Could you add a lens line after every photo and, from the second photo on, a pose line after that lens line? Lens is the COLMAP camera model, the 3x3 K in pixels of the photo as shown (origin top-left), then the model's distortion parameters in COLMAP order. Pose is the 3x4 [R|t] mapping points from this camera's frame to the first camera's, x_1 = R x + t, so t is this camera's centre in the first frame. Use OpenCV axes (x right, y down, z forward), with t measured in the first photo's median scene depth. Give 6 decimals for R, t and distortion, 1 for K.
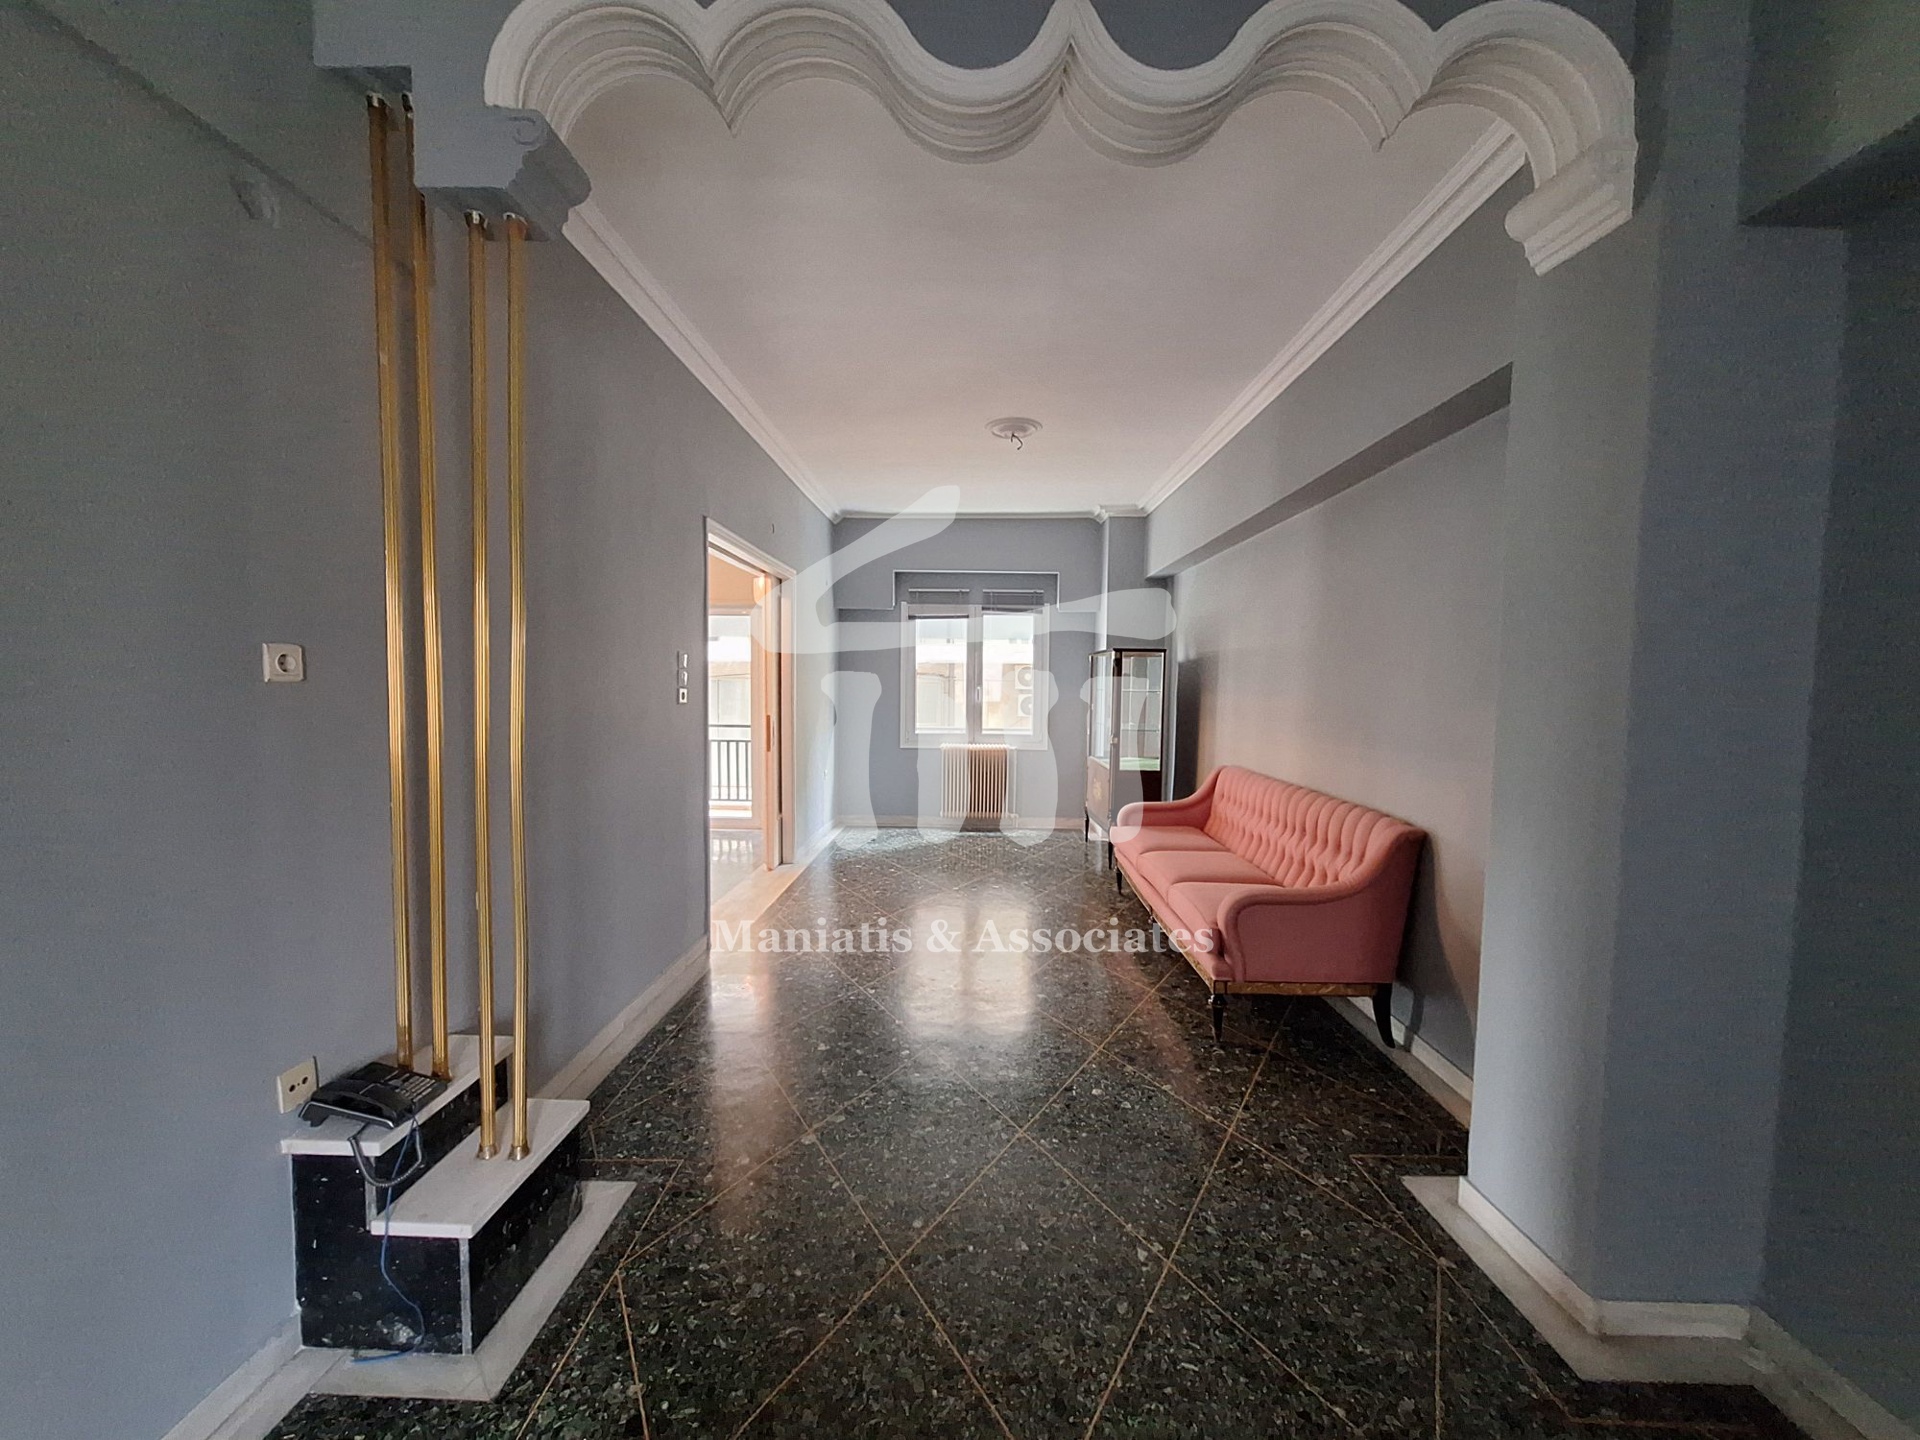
lens RADIAL K [[754.0, 0, 961.4], [0, 754.0, 725.3], [0, 0, 1]] dist [-0.009753, 0.003612]
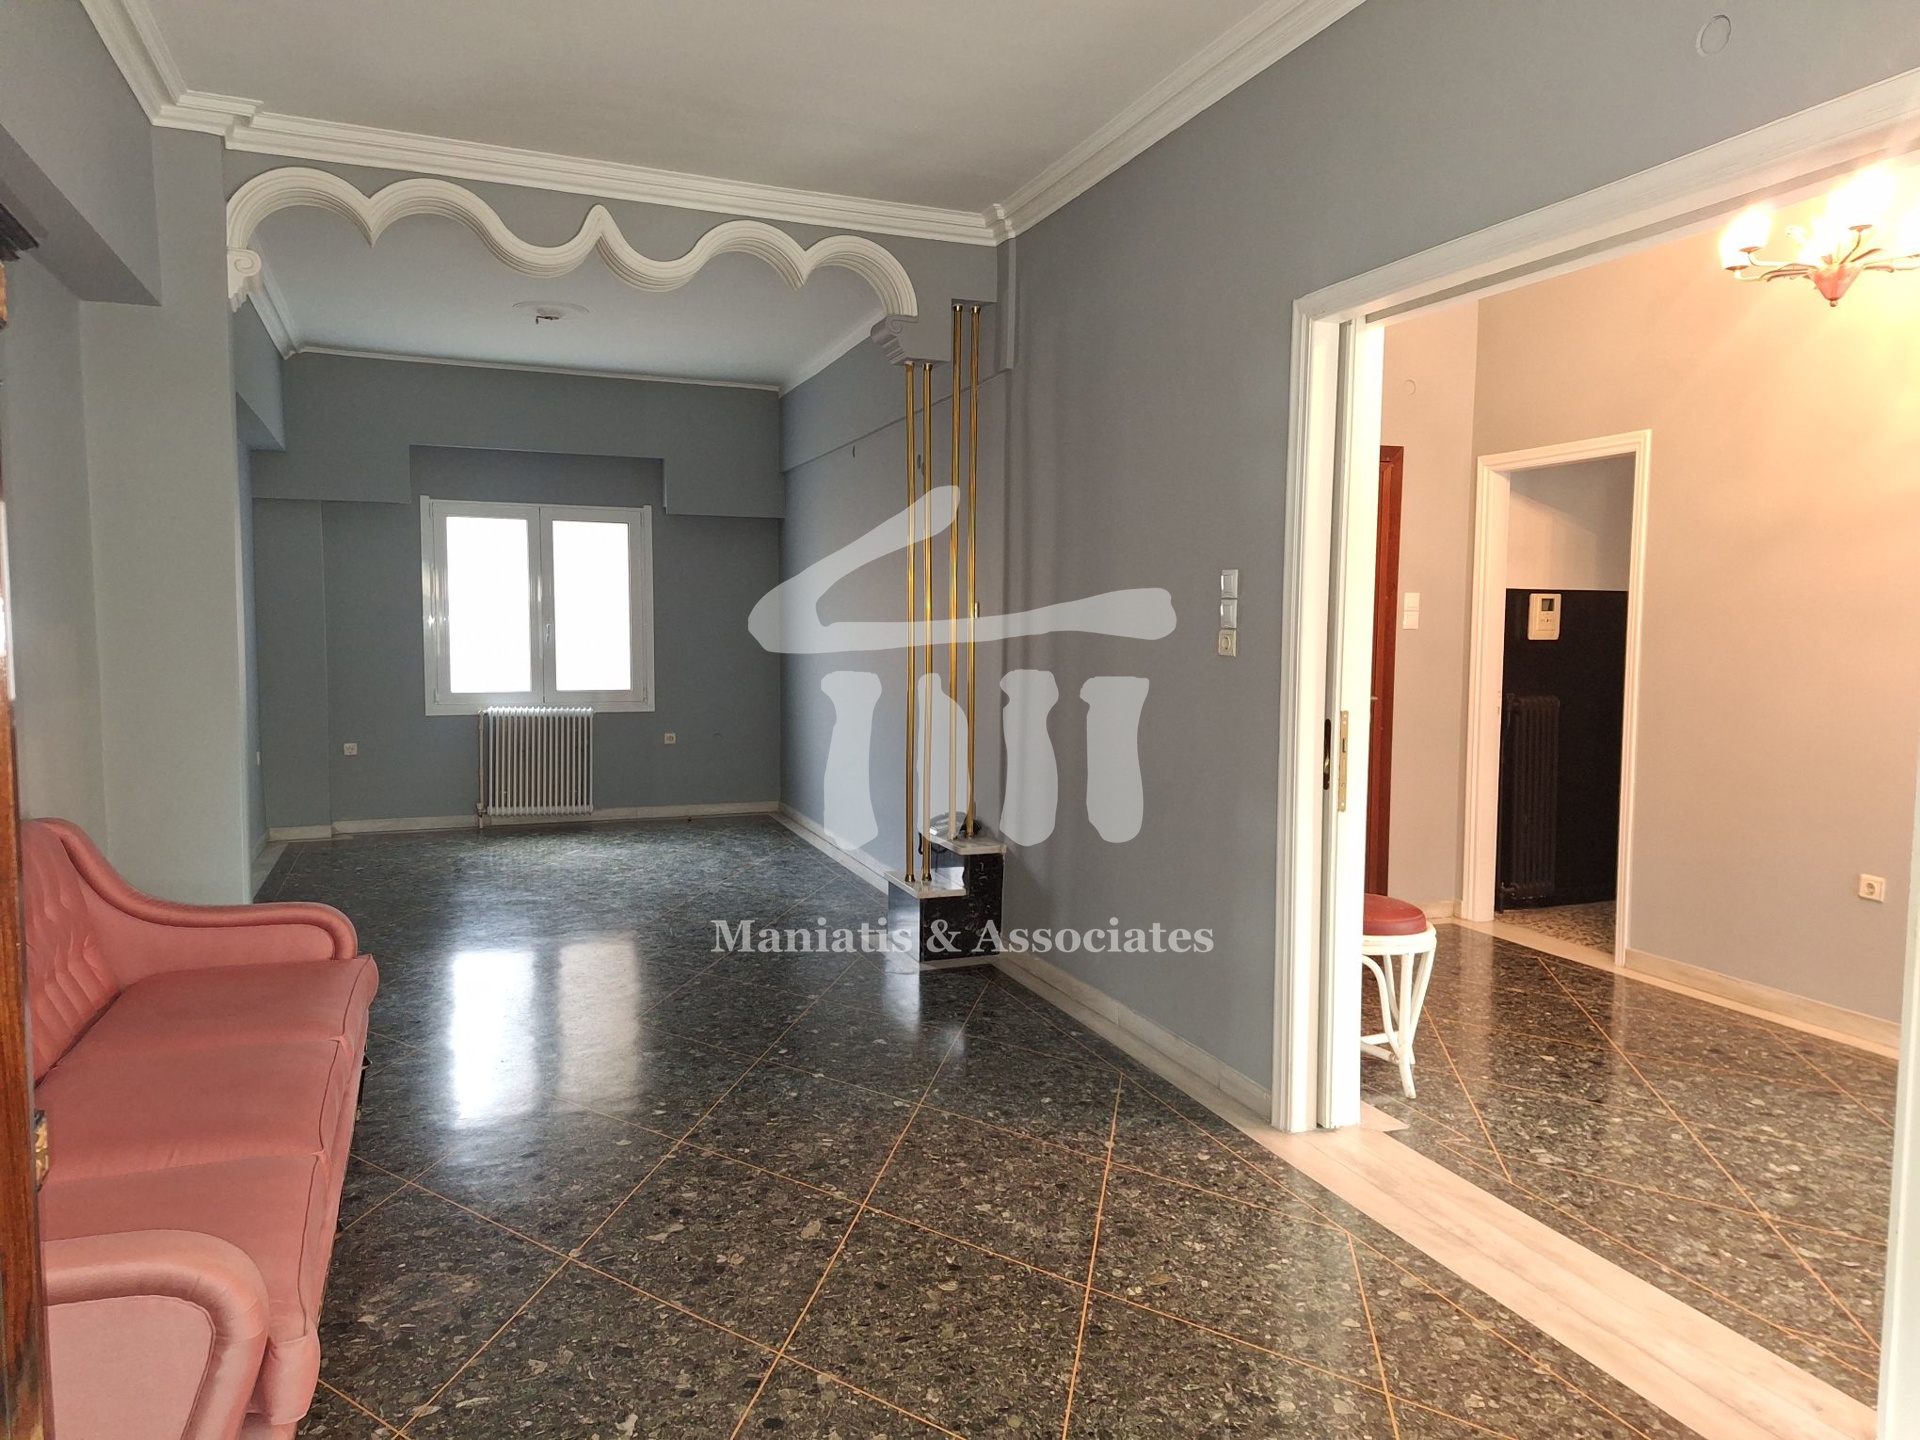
lens RADIAL K [[1329.5, 0, 962.1], [0, 1329.5, 710.8], [0, 0, 1]] dist [0.059286, -0.060941]
pose [[-0.925191, 0.006245, -0.379451, 0.193747], [-0.042048, 0.992021, 0.118850, -0.082760], [0.377166, 0.125914, -0.917547, 1.524469]]
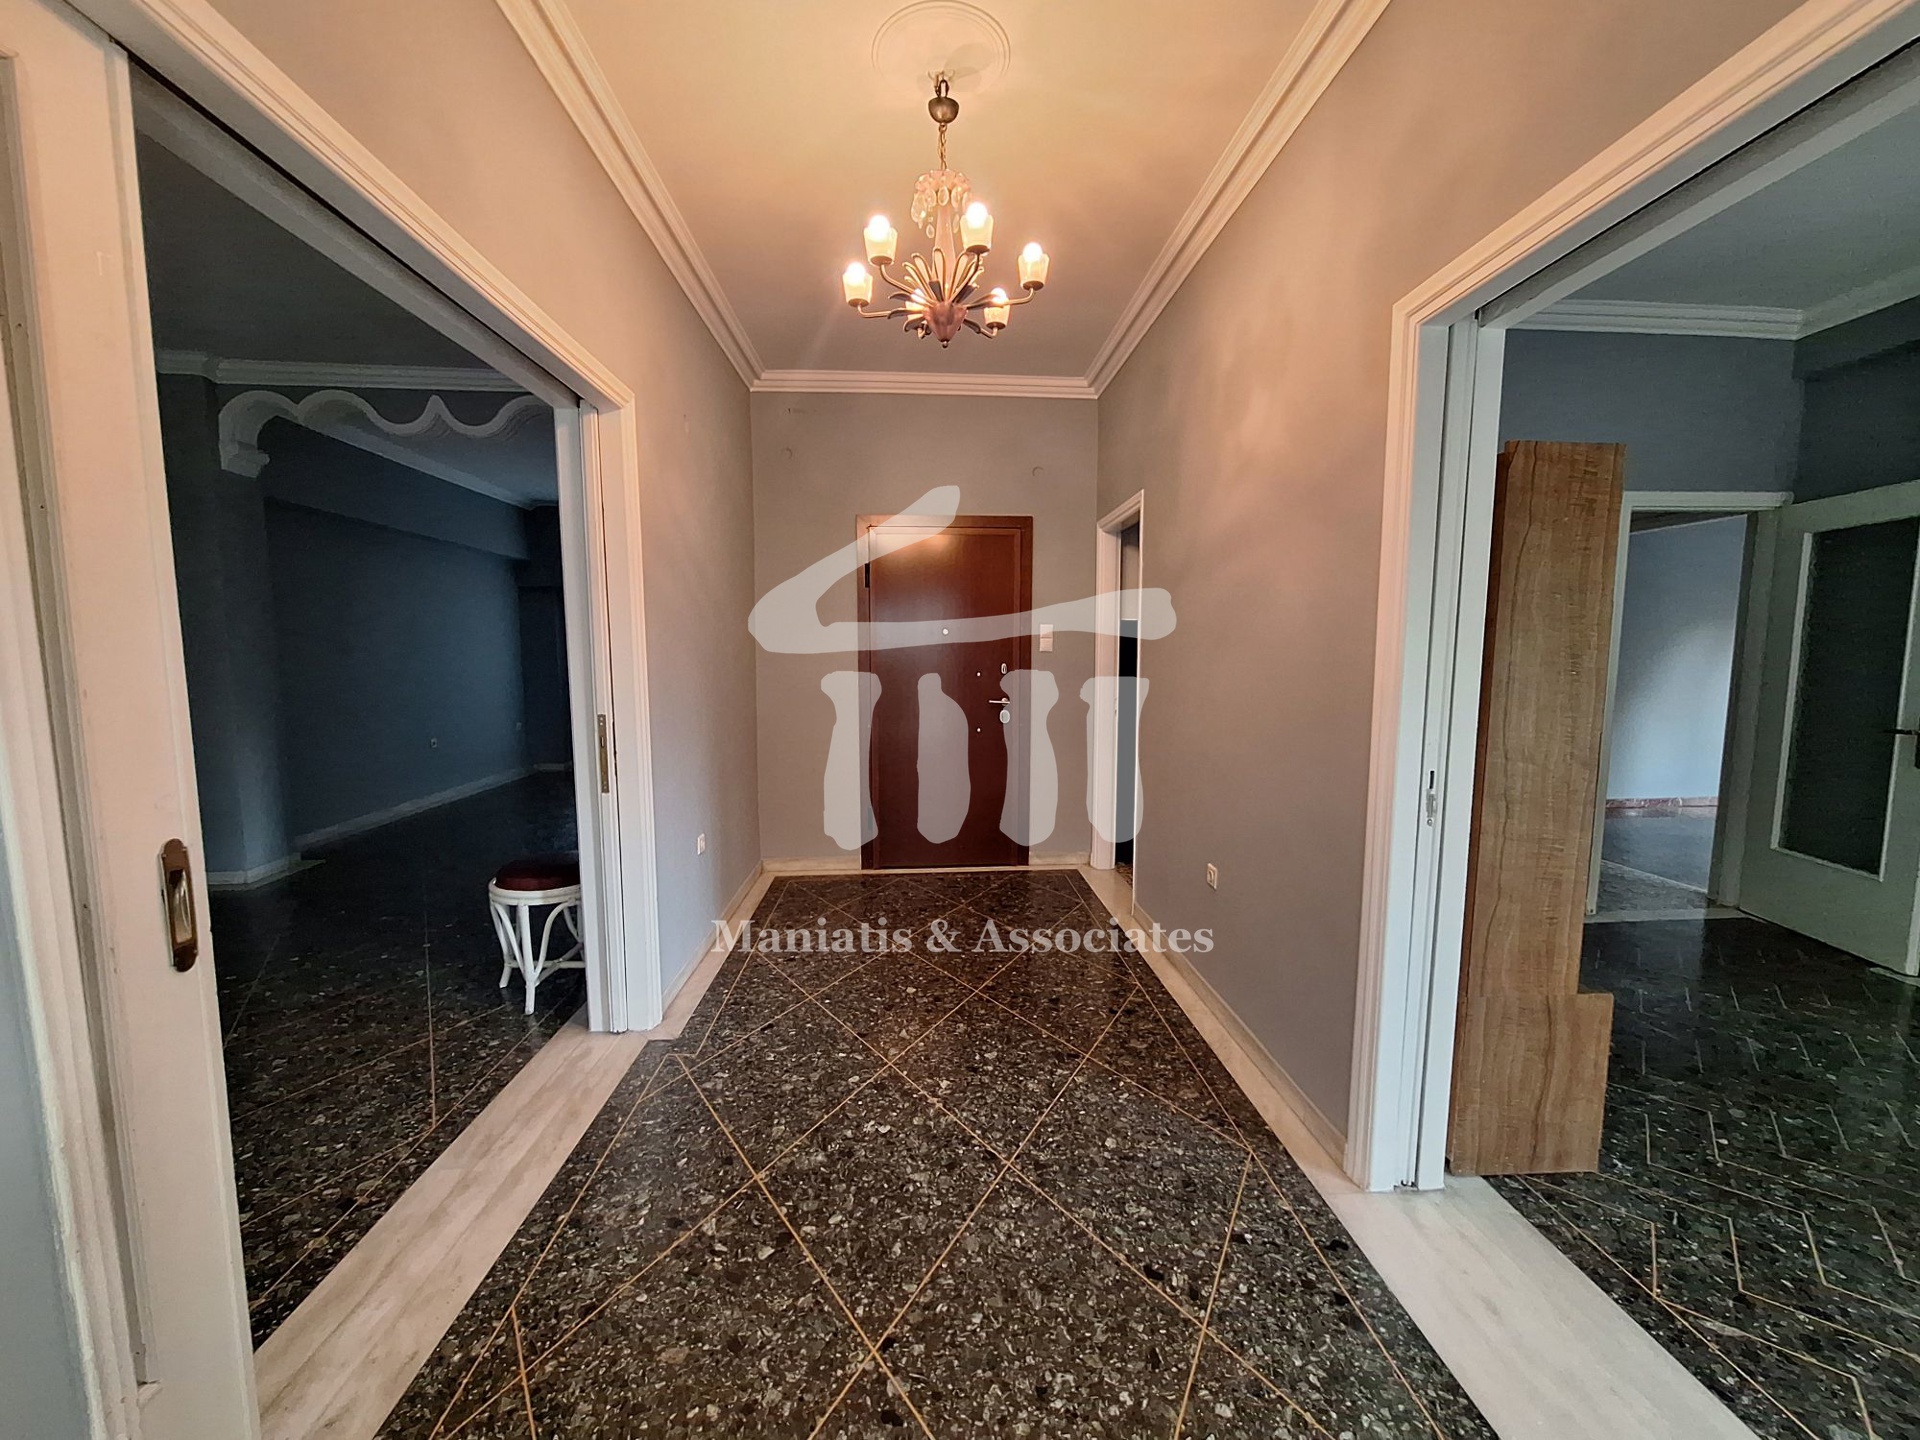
lens RADIAL K [[754.0, 0, 954.4], [0, 754.0, 728.0], [0, 0, 1]] dist [-0.009753, 0.003612]
pose [[-0.996696, -0.001682, -0.081204, -0.539561], [-0.014932, 0.986540, 0.162840, -0.084589], [0.079837, 0.163514, -0.983305, 1.464907]]
